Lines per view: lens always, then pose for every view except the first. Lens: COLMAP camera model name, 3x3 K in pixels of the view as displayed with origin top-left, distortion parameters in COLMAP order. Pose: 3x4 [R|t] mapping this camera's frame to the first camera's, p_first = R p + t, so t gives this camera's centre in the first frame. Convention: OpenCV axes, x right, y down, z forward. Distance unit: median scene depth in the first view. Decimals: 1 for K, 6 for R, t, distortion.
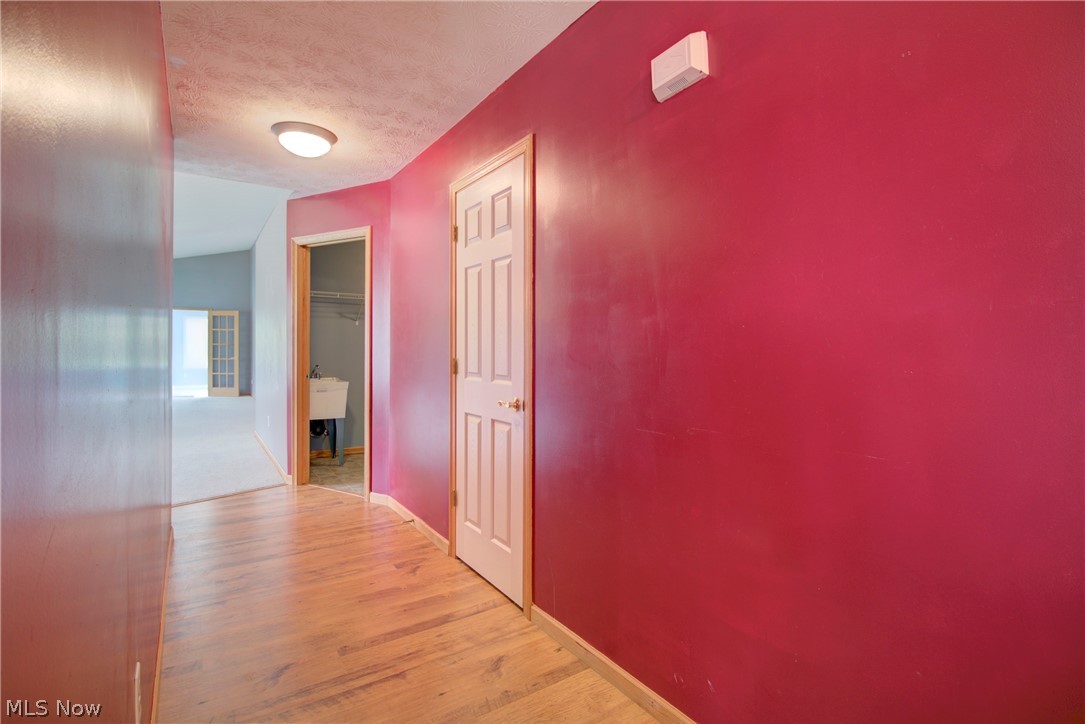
lens RADIAL K [[504.7, 0, 542.4], [0, 504.7, 354.3], [0, 0, 1]] dist [-0.002680, -0.009734]
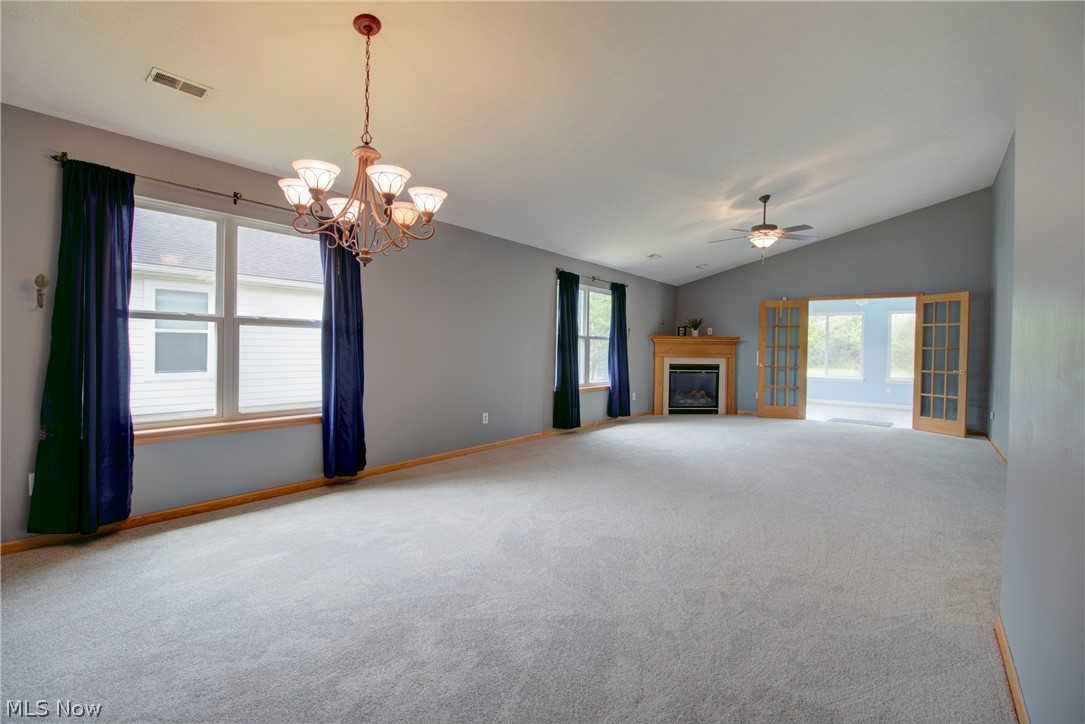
lens RADIAL K [[504.7, 0, 539.5], [0, 504.7, 353.5], [0, 0, 1]] dist [-0.002680, -0.009734]
pose [[0.307133, 0.011857, -0.951593, -0.201698], [-0.025975, 0.999654, 0.004073, -0.003294], [0.951312, 0.023466, 0.307335, 0.348132]]
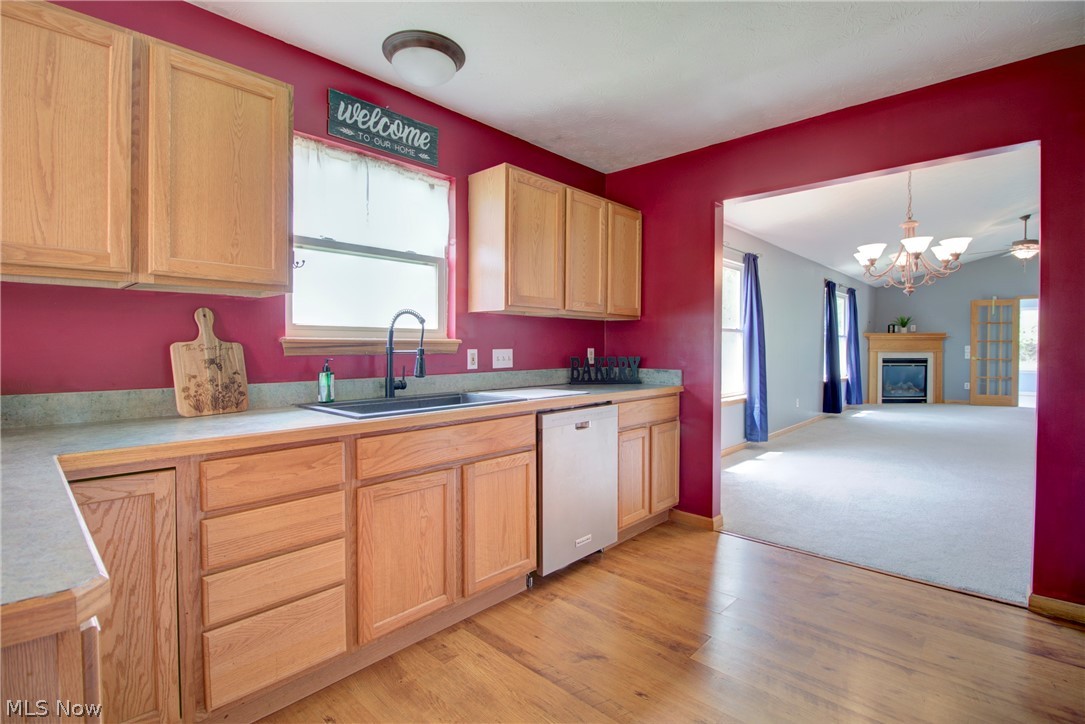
lens RADIAL K [[504.7, 0, 542.0], [0, 504.7, 353.6], [0, 0, 1]] dist [-0.002680, -0.009734]
pose [[0.203973, 0.013535, -0.978883, -0.148707], [-0.011416, 0.999869, 0.011446, -0.000472], [0.978910, 0.008841, 0.204101, 0.026770]]
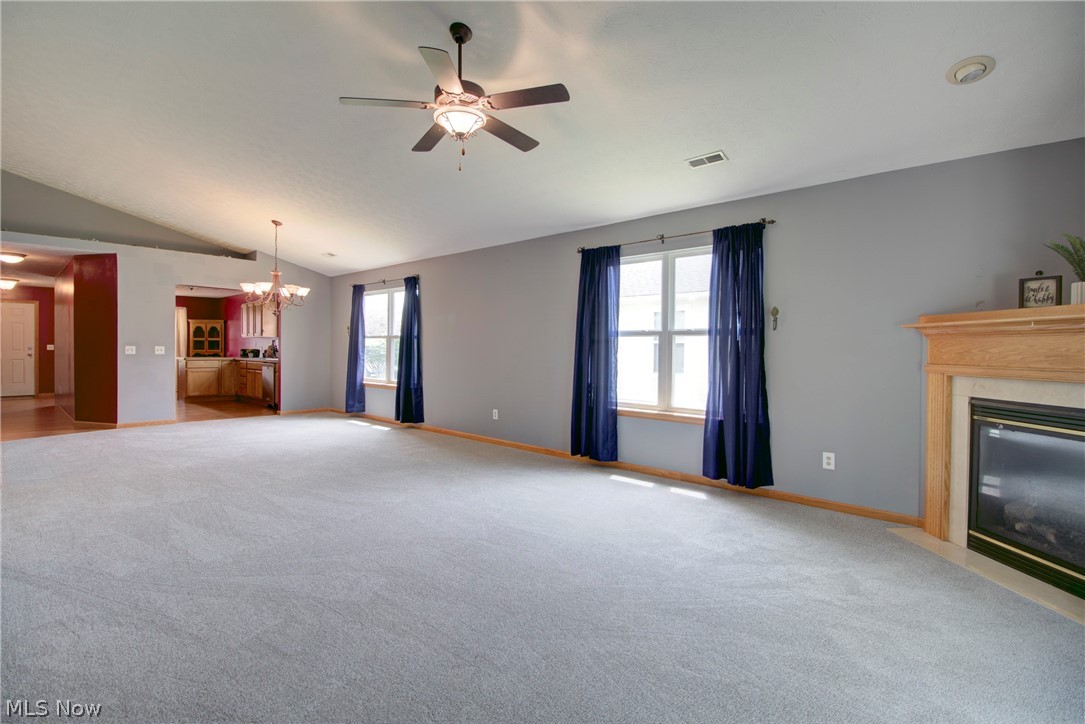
lens RADIAL K [[504.7, 0, 567.9], [0, 504.7, 350.5], [0, 0, 1]] dist [-0.002680, -0.009734]
pose [[-0.966875, -0.011666, -0.254983, -0.605815], [-0.015992, 0.999761, 0.014898, -0.014108], [0.254749, 0.018482, -0.966831, 0.970563]]
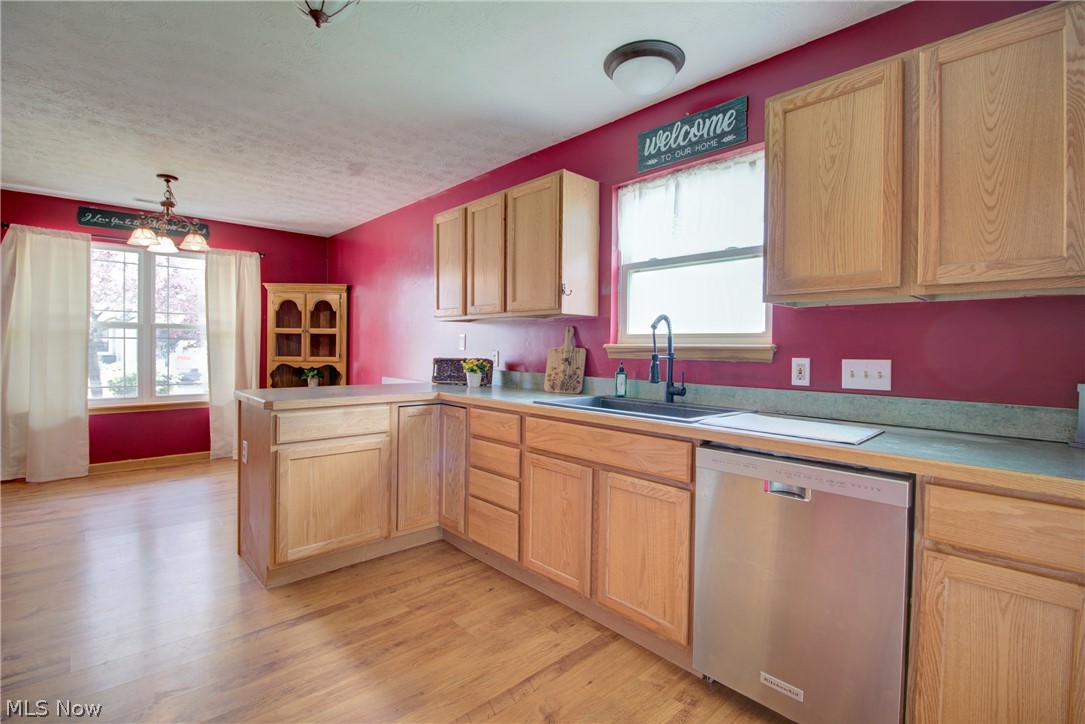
lens RADIAL K [[504.7, 0, 546.5], [0, 504.7, 352.6], [0, 0, 1]] dist [-0.002680, -0.009734]
pose [[-0.989402, -0.015615, -0.144361, -0.278256], [-0.018523, 0.999651, 0.018826, -0.003053], [0.144017, 0.021300, -0.989346, 0.203678]]
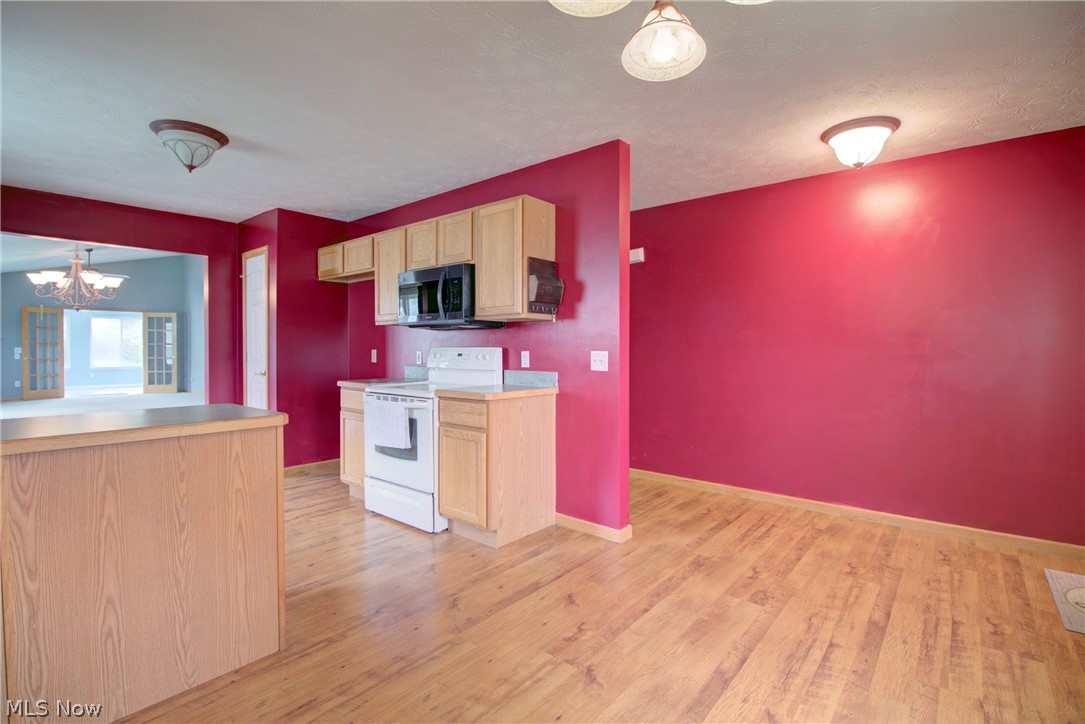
lens RADIAL K [[504.7, 0, 535.7], [0, 504.7, 351.5], [0, 0, 1]] dist [-0.002680, -0.009734]
pose [[0.968346, -0.004703, 0.249568, -0.132456], [0.005287, 0.999985, -0.001672, 0.001898], [-0.249556, 0.002938, 0.968356, -0.225976]]
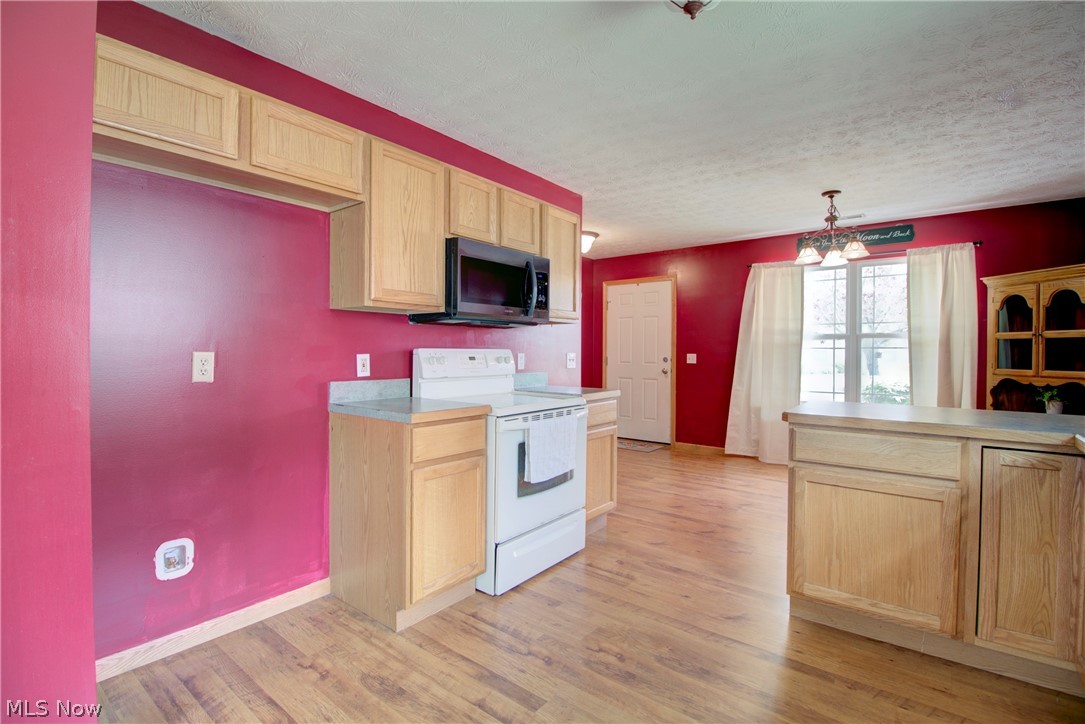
lens RADIAL K [[504.7, 0, 534.1], [0, 504.7, 355.0], [0, 0, 1]] dist [-0.002680, -0.009734]
pose [[-0.278096, -0.013871, 0.960453, -0.349704], [0.002205, 0.999884, 0.015079, -0.002381], [-0.960551, 0.006311, -0.278033, 0.134555]]
